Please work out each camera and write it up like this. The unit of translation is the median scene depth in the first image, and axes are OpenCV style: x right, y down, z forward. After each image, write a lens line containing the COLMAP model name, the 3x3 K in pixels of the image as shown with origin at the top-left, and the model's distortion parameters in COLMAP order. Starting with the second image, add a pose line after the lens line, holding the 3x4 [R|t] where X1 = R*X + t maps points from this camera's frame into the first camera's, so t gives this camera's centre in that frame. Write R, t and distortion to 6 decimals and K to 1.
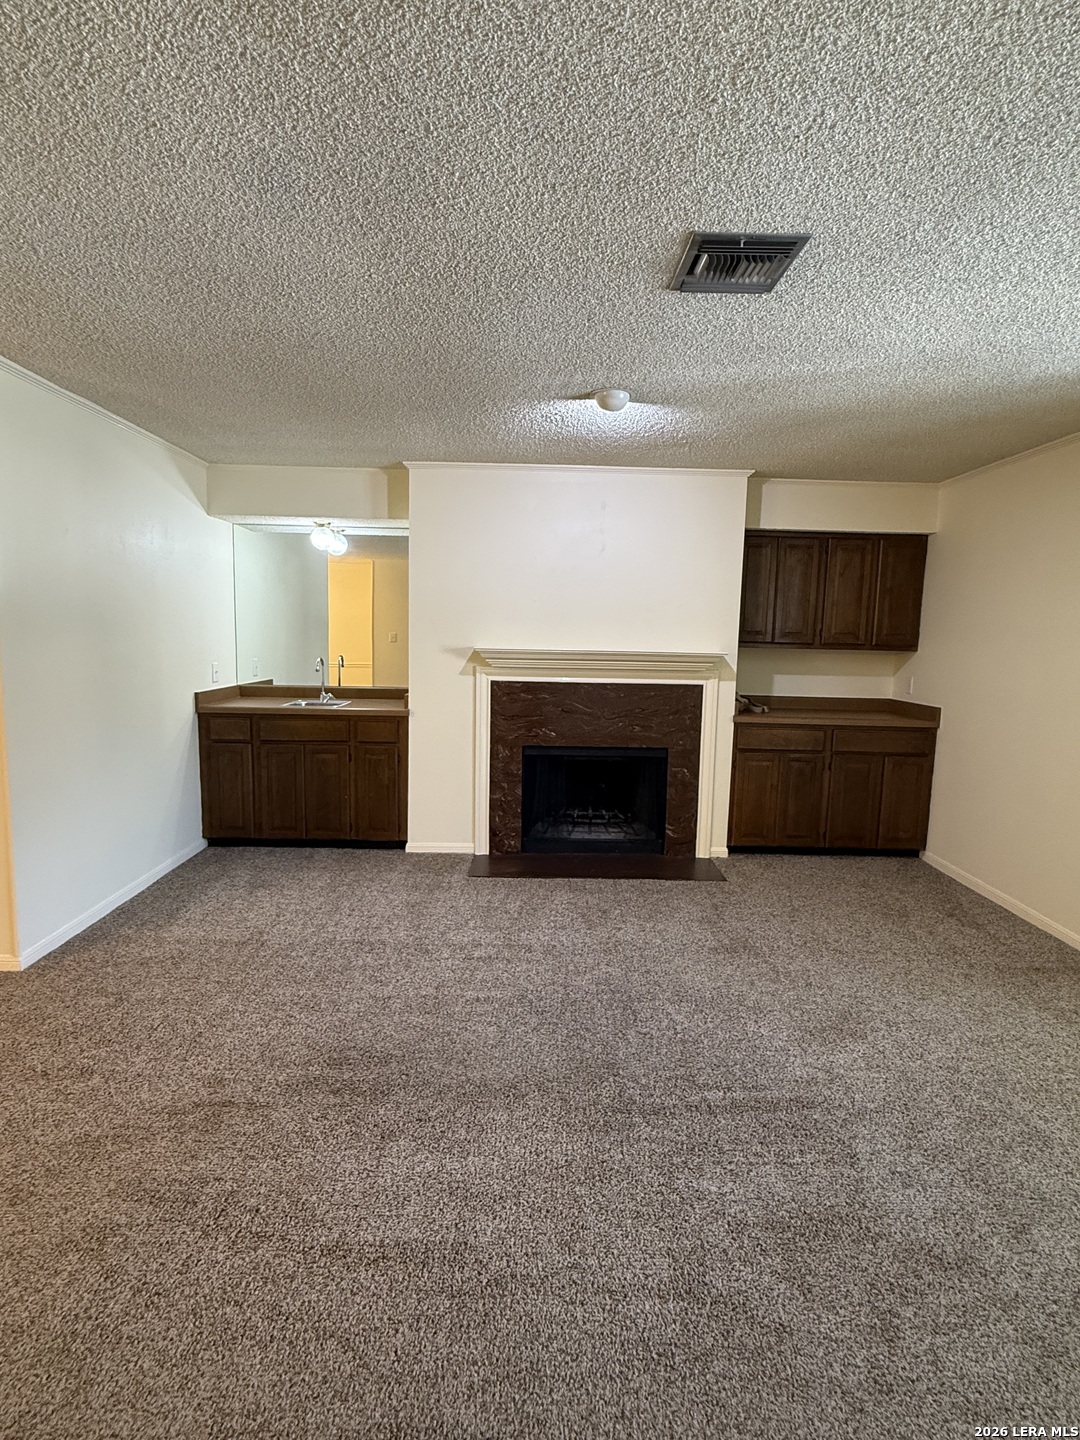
lens RADIAL K [[708.5, 0, 542.4], [0, 708.5, 717.1], [0, 0, 1]] dist [-0.000339, -0.001209]
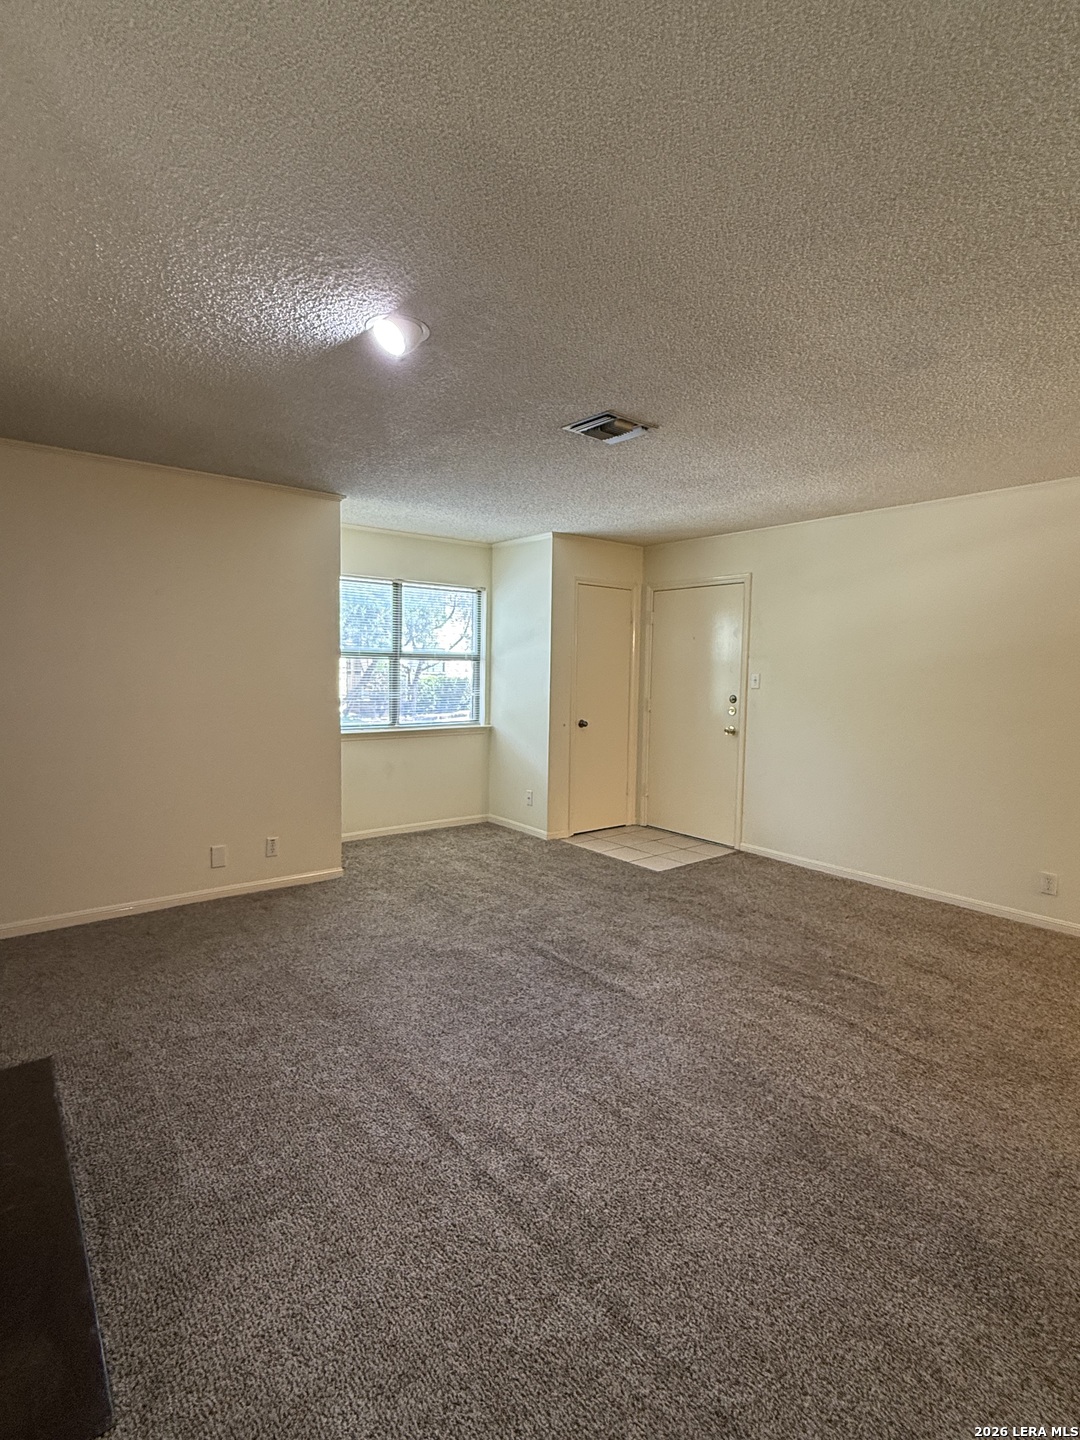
lens RADIAL K [[708.5, 0, 543.7], [0, 708.5, 709.8], [0, 0, 1]] dist [-0.000339, -0.001209]
pose [[-0.604949, -0.078622, 0.792373, -0.409273], [0.068592, 0.986269, 0.150228, -0.106577], [-0.793304, 0.145231, -0.591250, 0.910924]]
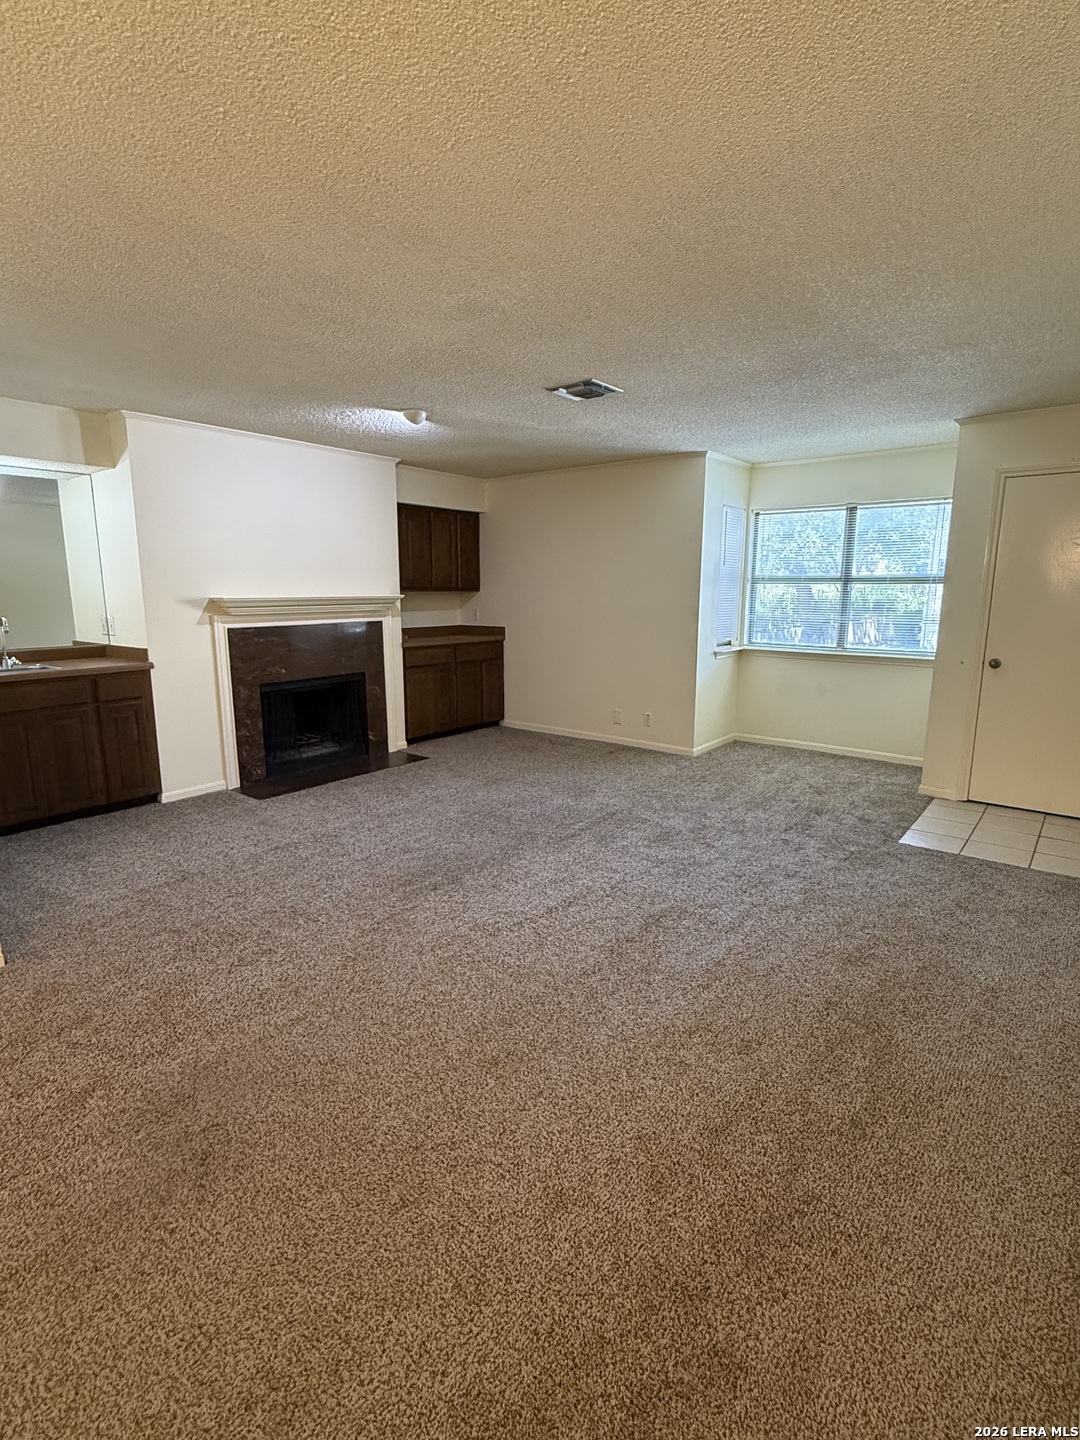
lens RADIAL K [[708.5, 0, 540.1], [0, 708.5, 716.4], [0, 0, 1]] dist [-0.000339, -0.001209]
pose [[0.638586, -0.160070, 0.752719, -0.605702], [0.106883, 0.987096, 0.119235, 0.004304], [-0.762092, 0.004312, 0.647455, -0.075278]]
